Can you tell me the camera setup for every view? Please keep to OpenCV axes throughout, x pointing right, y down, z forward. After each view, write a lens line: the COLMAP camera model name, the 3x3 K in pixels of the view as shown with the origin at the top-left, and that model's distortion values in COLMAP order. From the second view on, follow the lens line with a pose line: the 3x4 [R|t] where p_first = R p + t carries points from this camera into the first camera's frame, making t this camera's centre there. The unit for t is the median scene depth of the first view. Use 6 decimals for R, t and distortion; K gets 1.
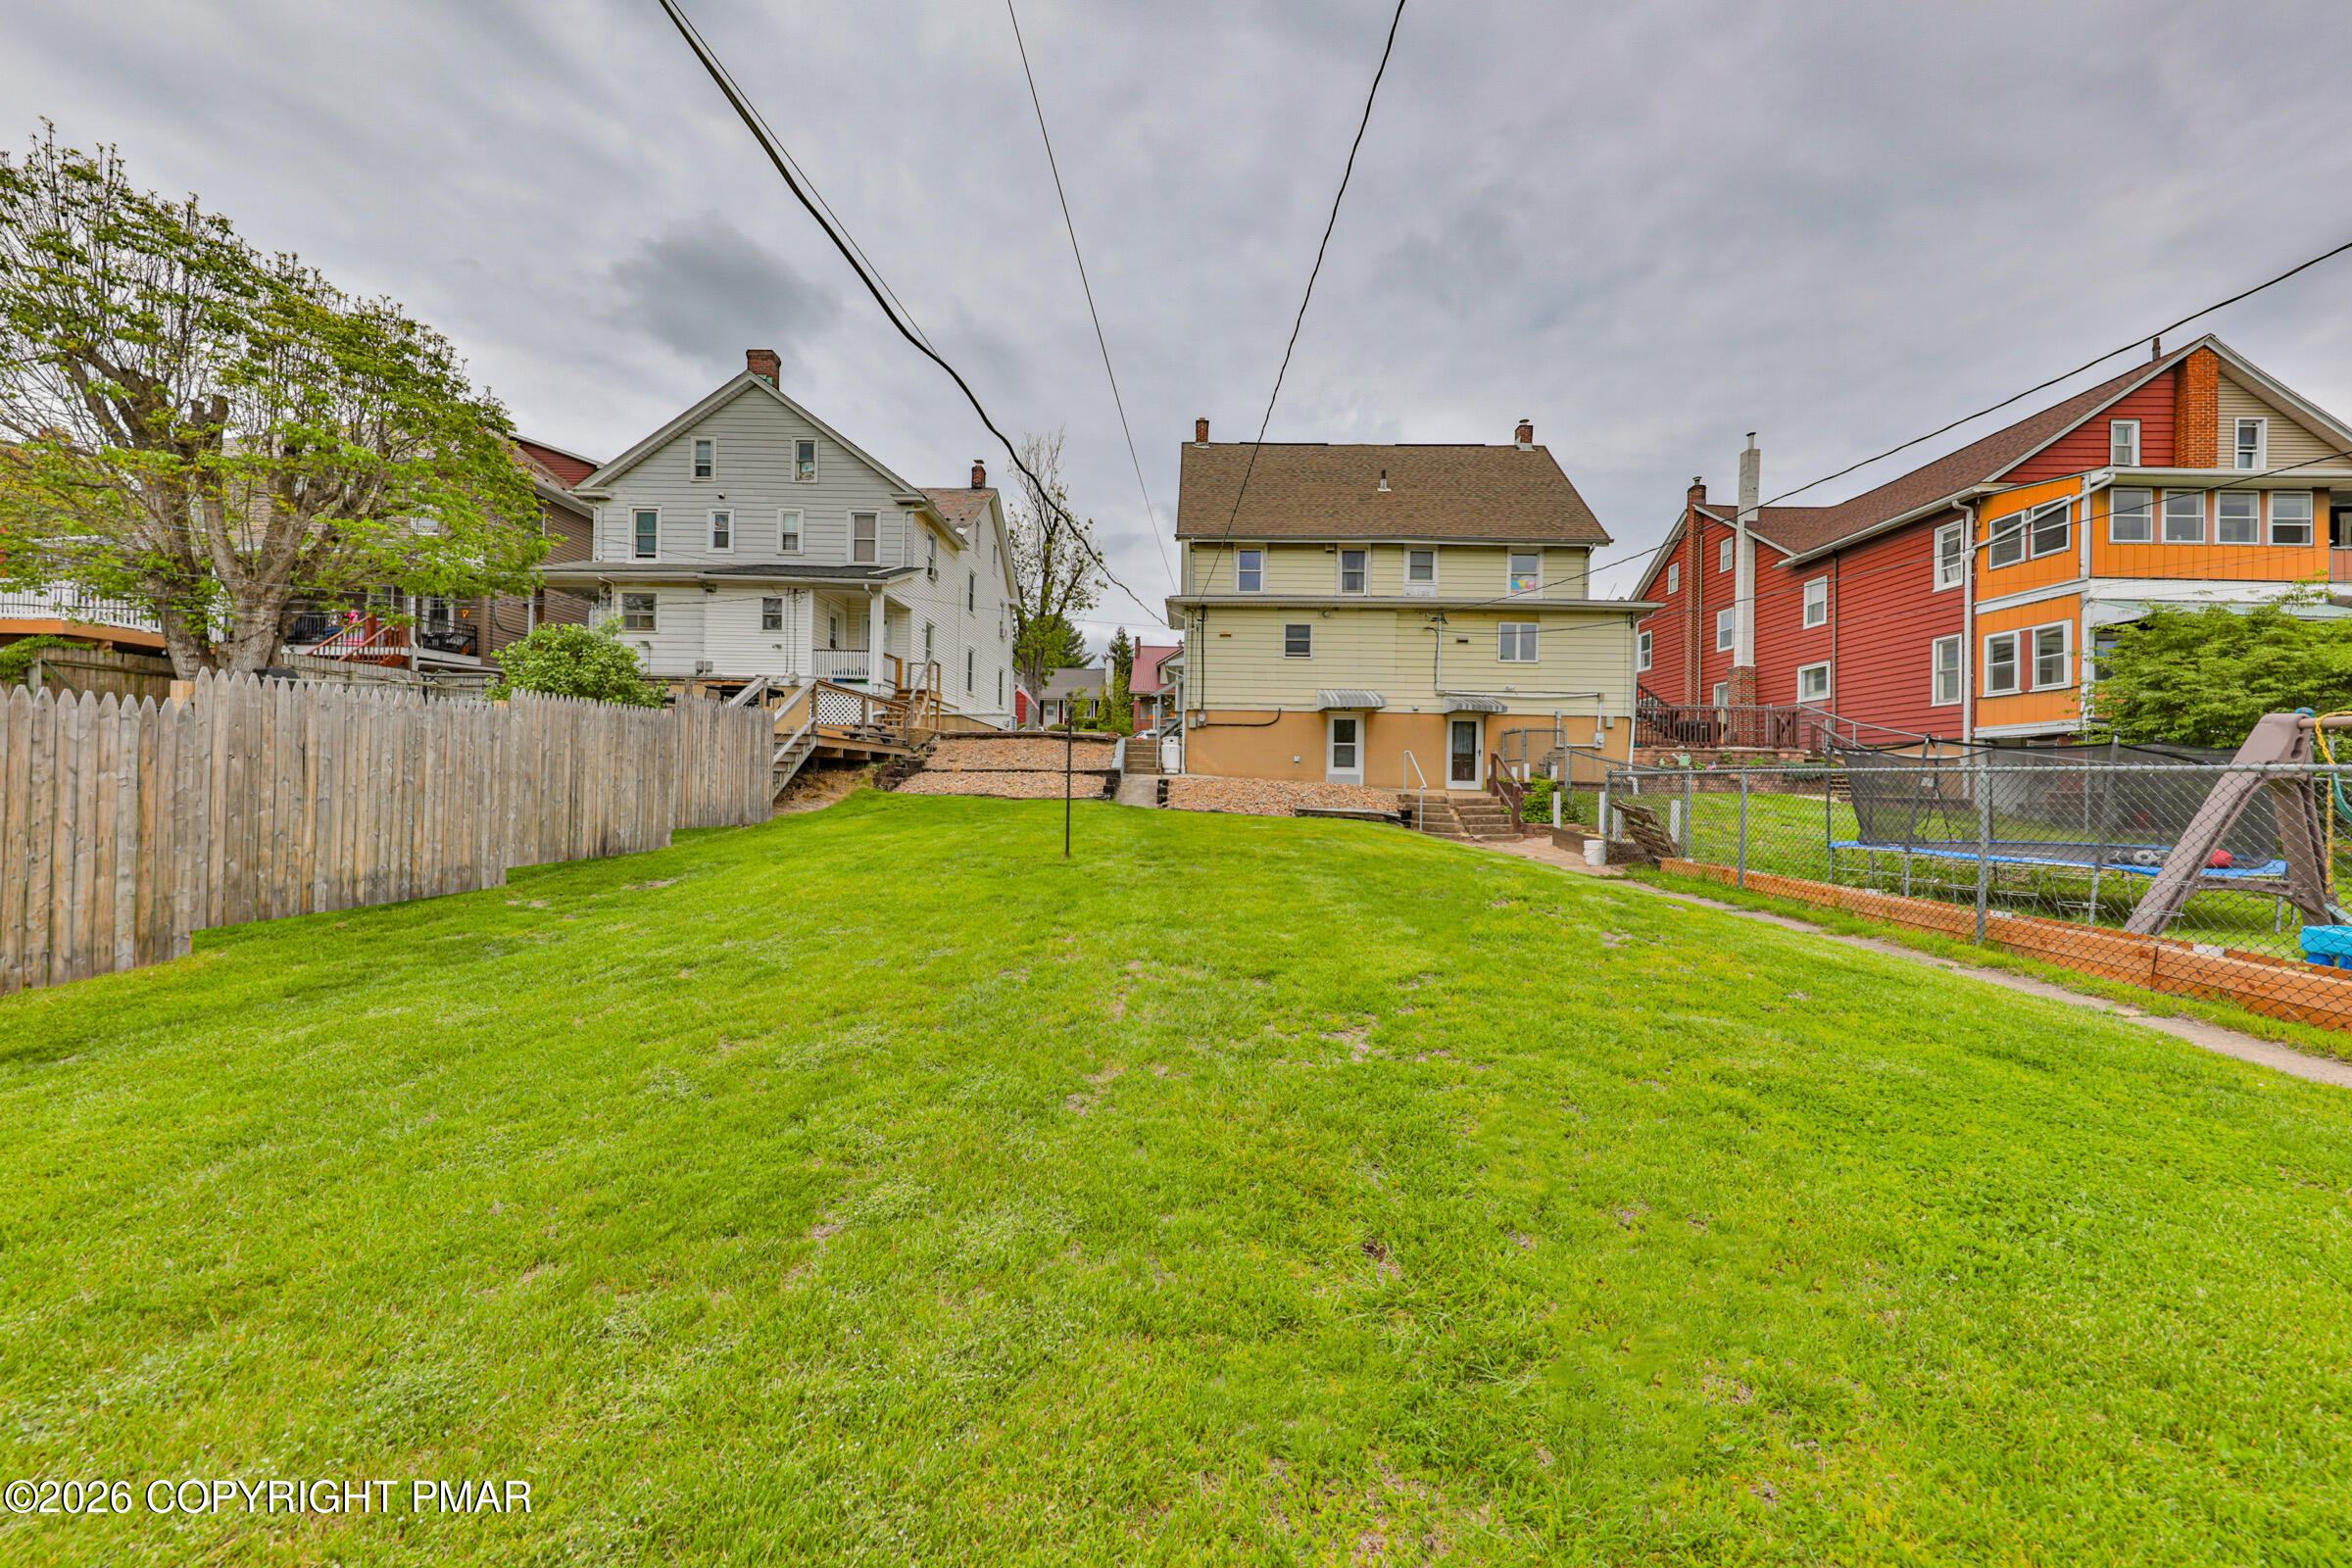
lens RADIAL K [[793.3, 0, 1176.0], [0, 793.3, 784.0], [0, 0, 1]] dist [0.001251, -0.000165]
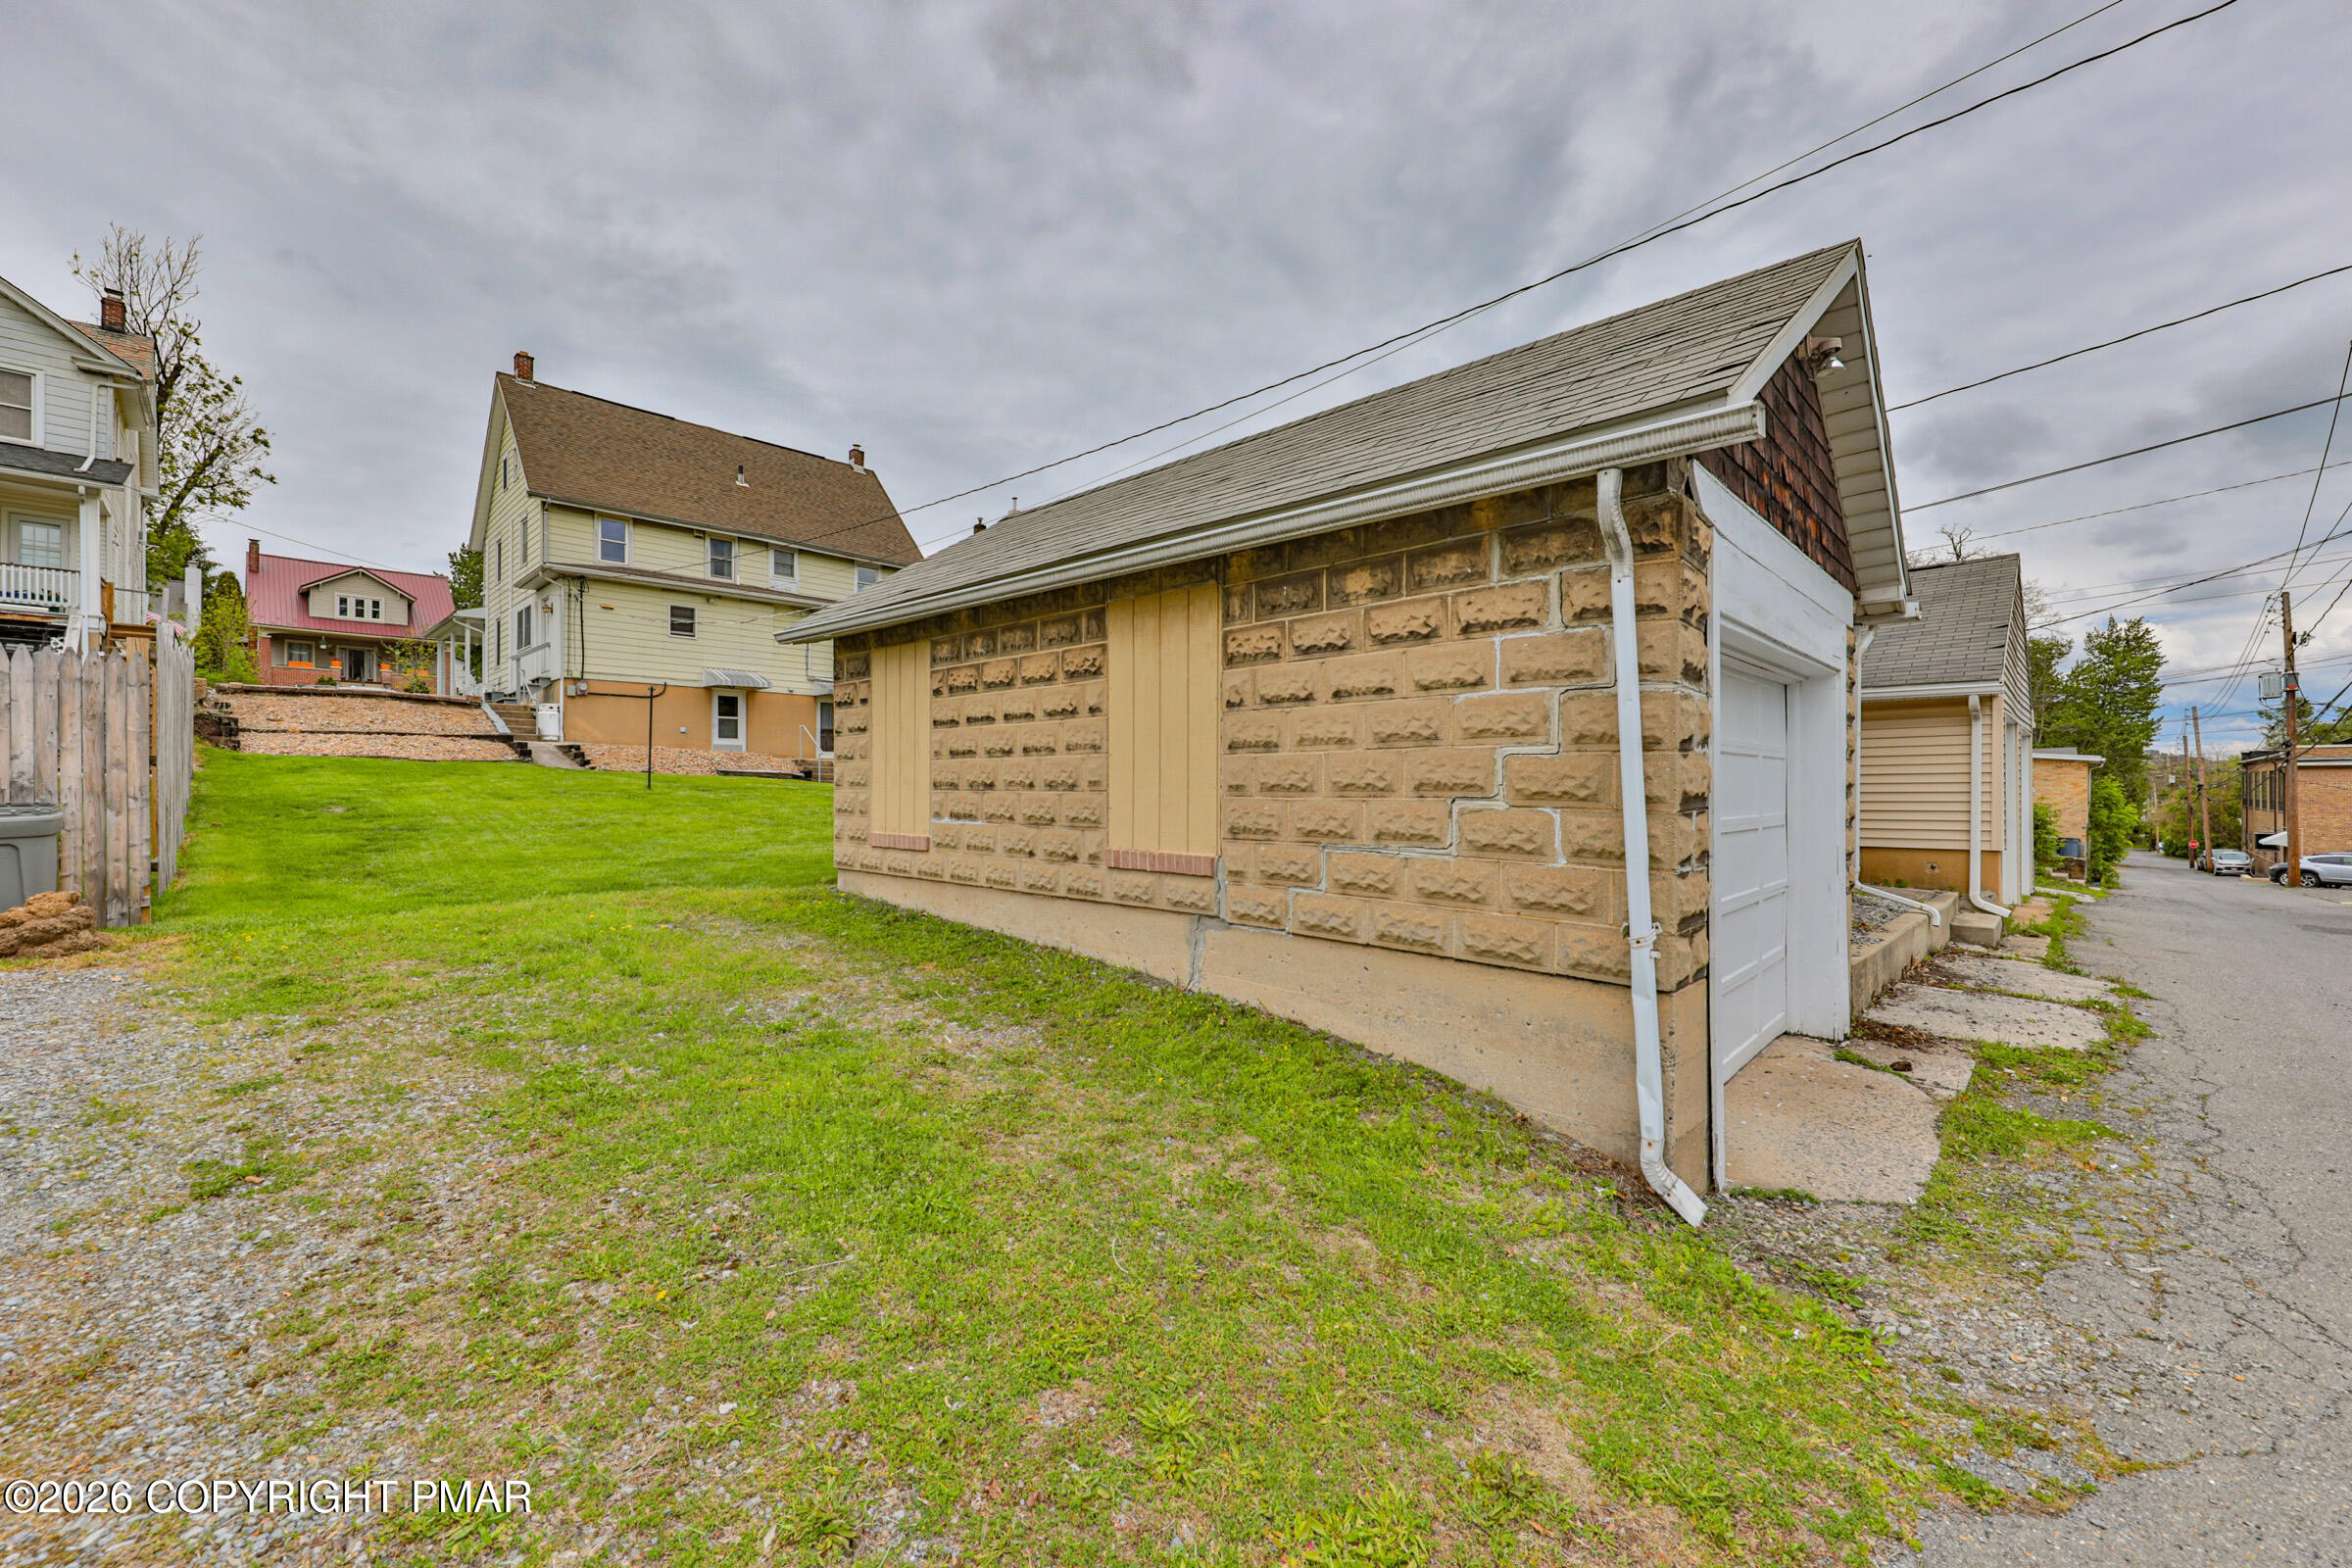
lens RADIAL K [[948.4, 0, 1176.0], [0, 948.4, 784.0], [0, 0, 1]] dist [-0.000321, -0.000064]
pose [[0.690582, -0.013741, 0.723123, -0.293756], [0.003123, 0.999867, 0.016018, 0.022225], [-0.723247, -0.008803, 0.690533, -0.357031]]
